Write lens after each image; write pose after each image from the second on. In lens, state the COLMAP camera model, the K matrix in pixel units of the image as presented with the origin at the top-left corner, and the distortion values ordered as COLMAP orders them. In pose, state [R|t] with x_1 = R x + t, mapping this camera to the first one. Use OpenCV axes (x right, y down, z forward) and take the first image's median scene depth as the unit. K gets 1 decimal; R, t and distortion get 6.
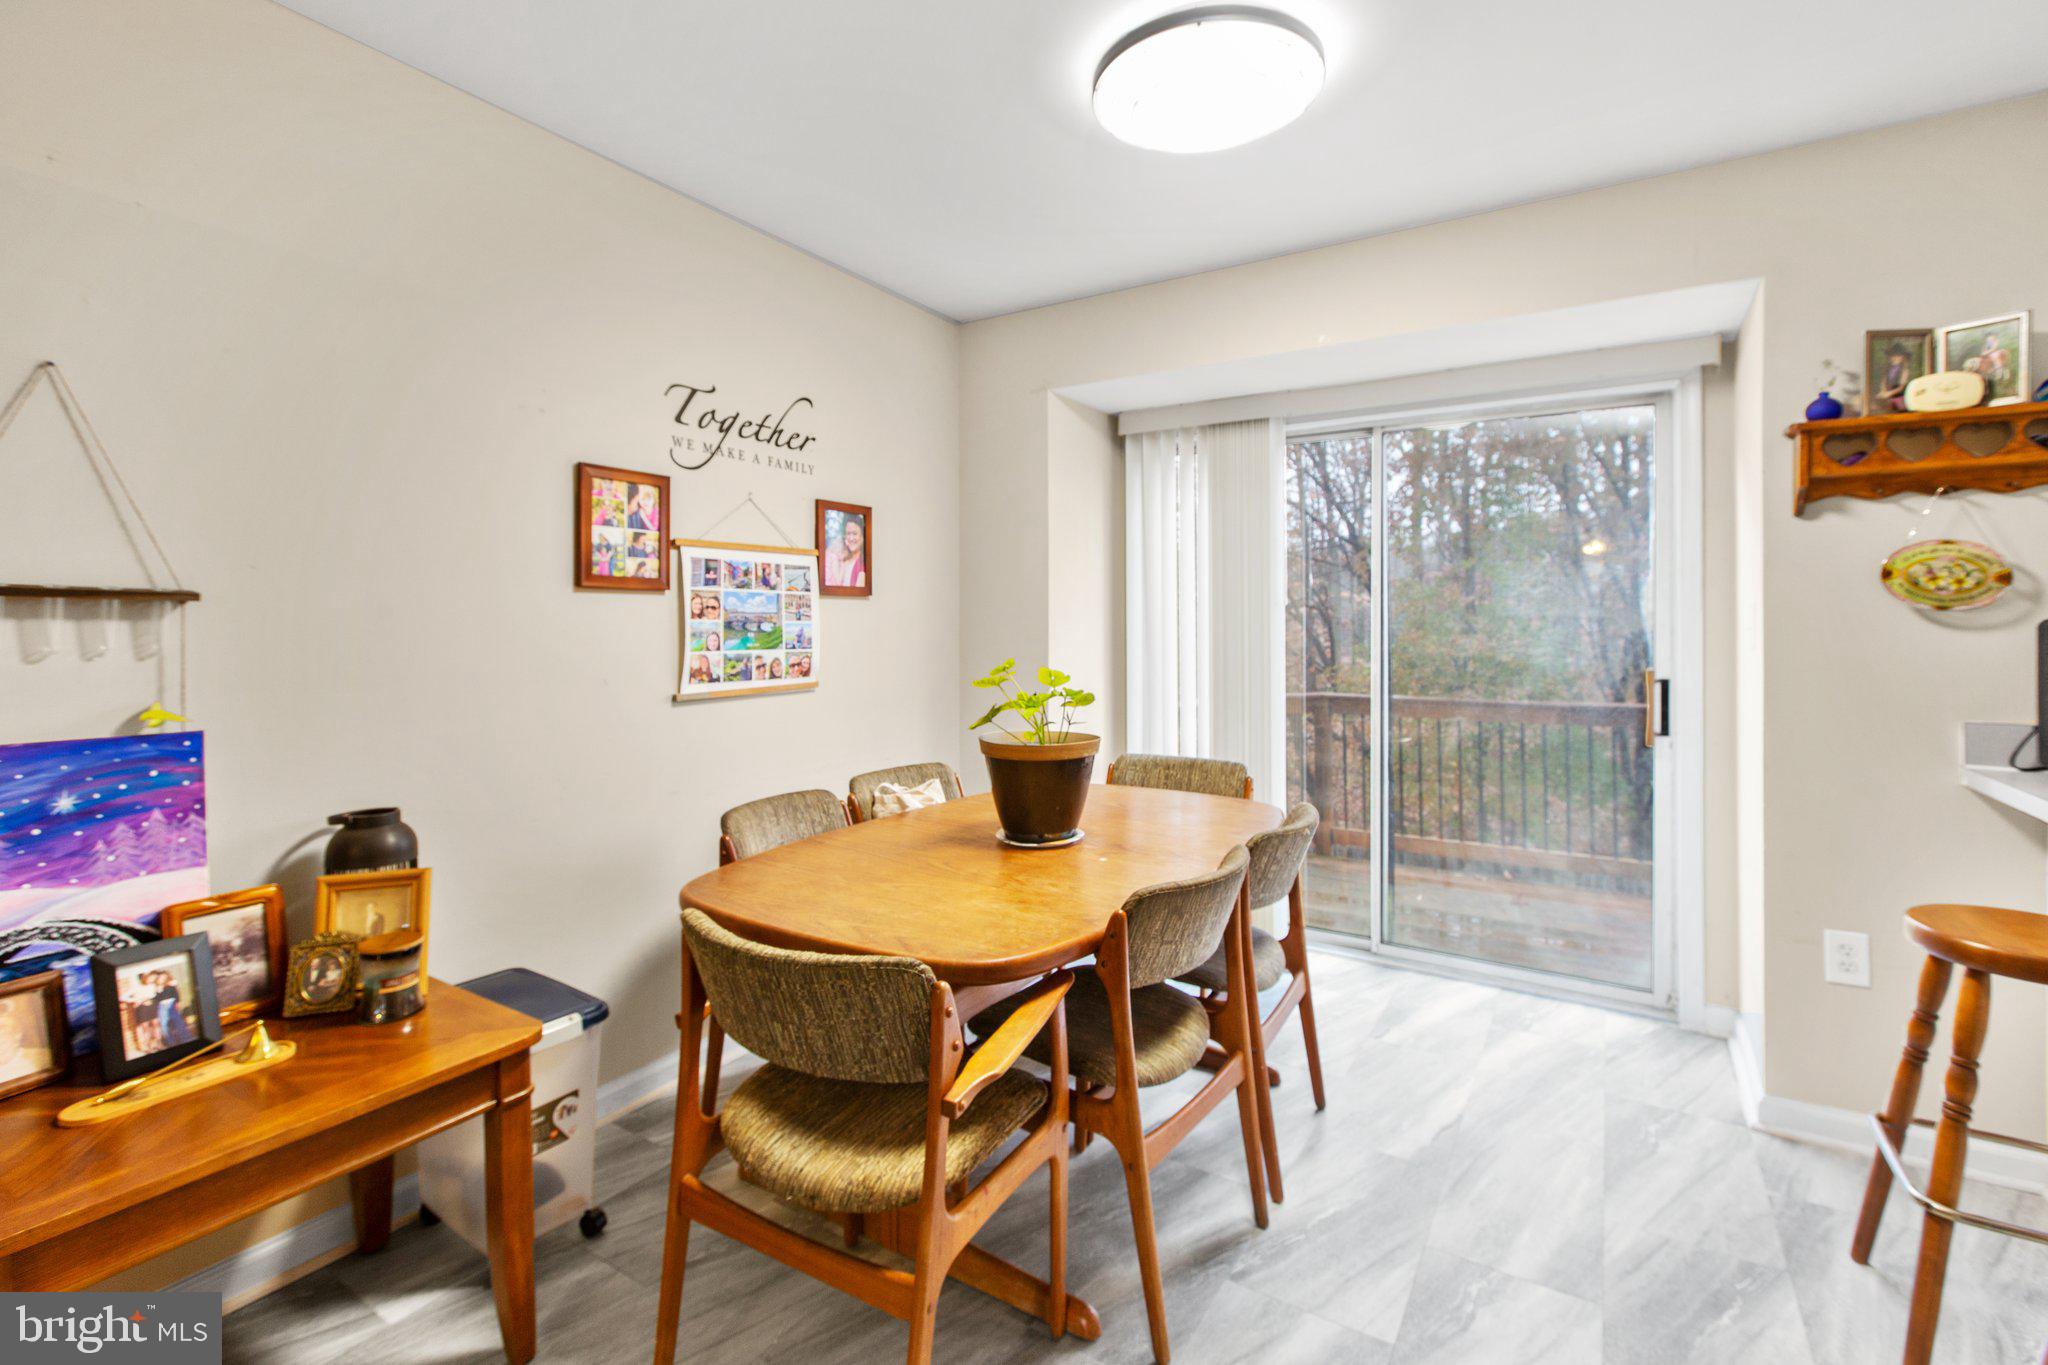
lens RADIAL K [[915.6, 0, 1046.0], [0, 915.6, 624.0], [0, 0, 1]] dist [-0.000038, -0.000503]
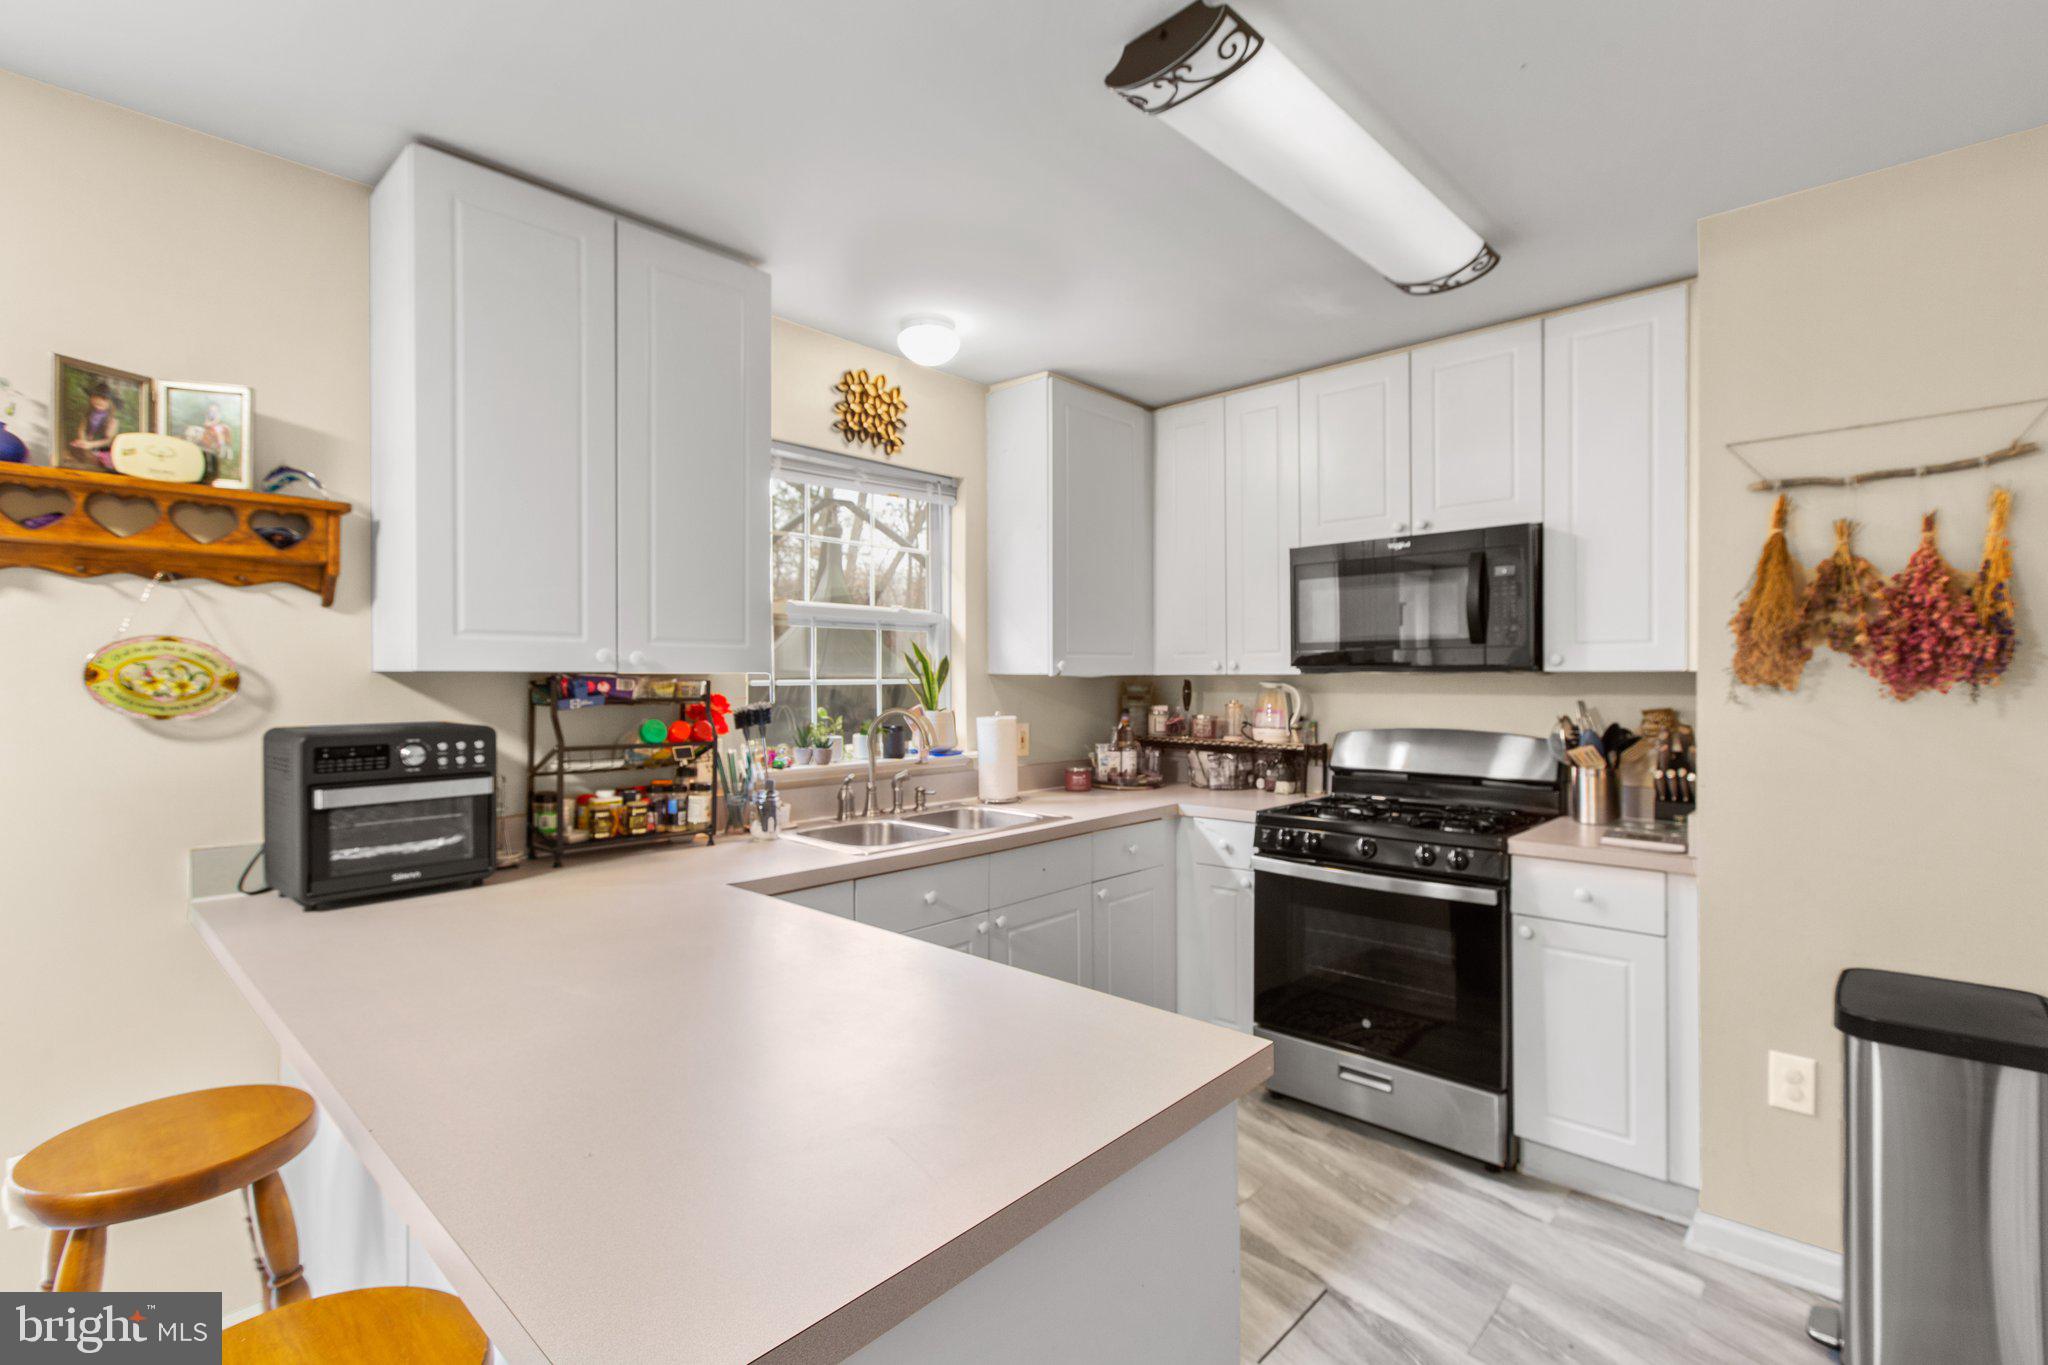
lens RADIAL K [[915.6, 0, 1013.0], [0, 915.6, 685.0], [0, 0, 1]] dist [-0.000038, -0.000503]
pose [[0.204085, -0.006771, 0.978930, 0.315320], [-0.001990, 0.999971, 0.007331, -0.053465], [-0.978951, -0.003444, 0.204066, 0.070281]]
